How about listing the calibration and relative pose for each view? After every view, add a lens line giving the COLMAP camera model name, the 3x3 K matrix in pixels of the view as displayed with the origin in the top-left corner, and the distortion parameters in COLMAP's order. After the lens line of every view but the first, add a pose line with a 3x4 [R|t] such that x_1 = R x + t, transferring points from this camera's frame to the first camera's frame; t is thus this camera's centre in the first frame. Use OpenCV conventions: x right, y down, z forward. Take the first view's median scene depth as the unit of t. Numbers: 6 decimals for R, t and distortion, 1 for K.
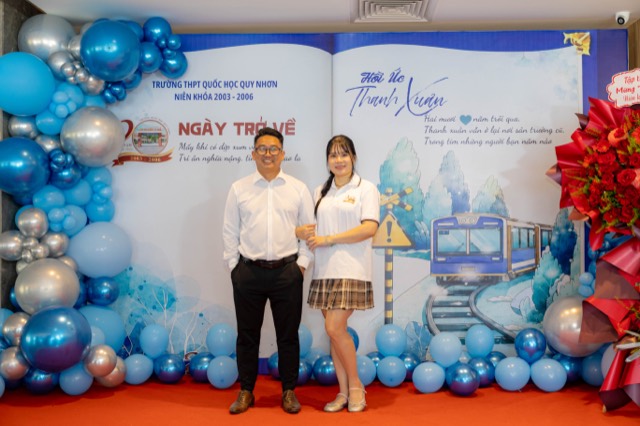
lens RADIAL K [[765.4, 0, 323.5], [0, 765.4, 213.6], [0, 0, 1]] dist [0.018772, 0.000000]
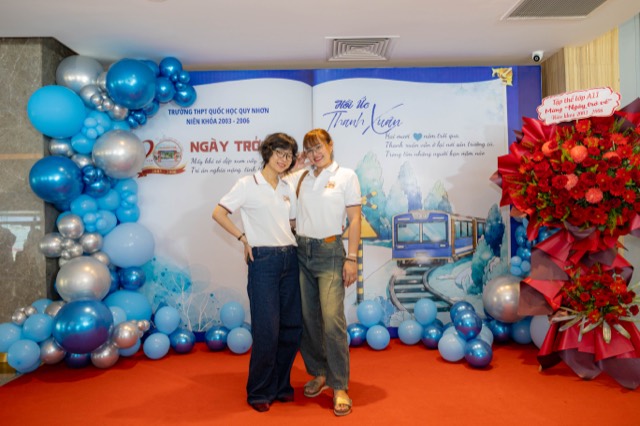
lens RADIAL K [[505.9, 0, 319.1], [0, 505.9, 212.8], [0, 0, 1]] dist [-0.018260, 0.032268]
pose [[0.998752, -0.019271, 0.046071, -0.019257], [0.018447, 0.999664, 0.018226, -0.014959], [-0.046407, -0.017353, 0.998772, 0.168975]]
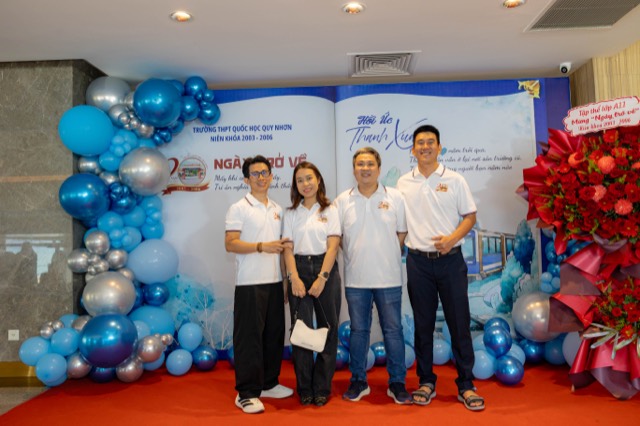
lens RADIAL K [[529.7, 0, 317.6], [0, 529.7, 212.8], [0, 0, 1]] dist [-0.003960, 0.015076]
pose [[0.999694, -0.022607, -0.010001, -0.012126], [0.022297, 0.999298, -0.030091, -0.000952], [0.010674, 0.029859, 0.999497, 0.137071]]
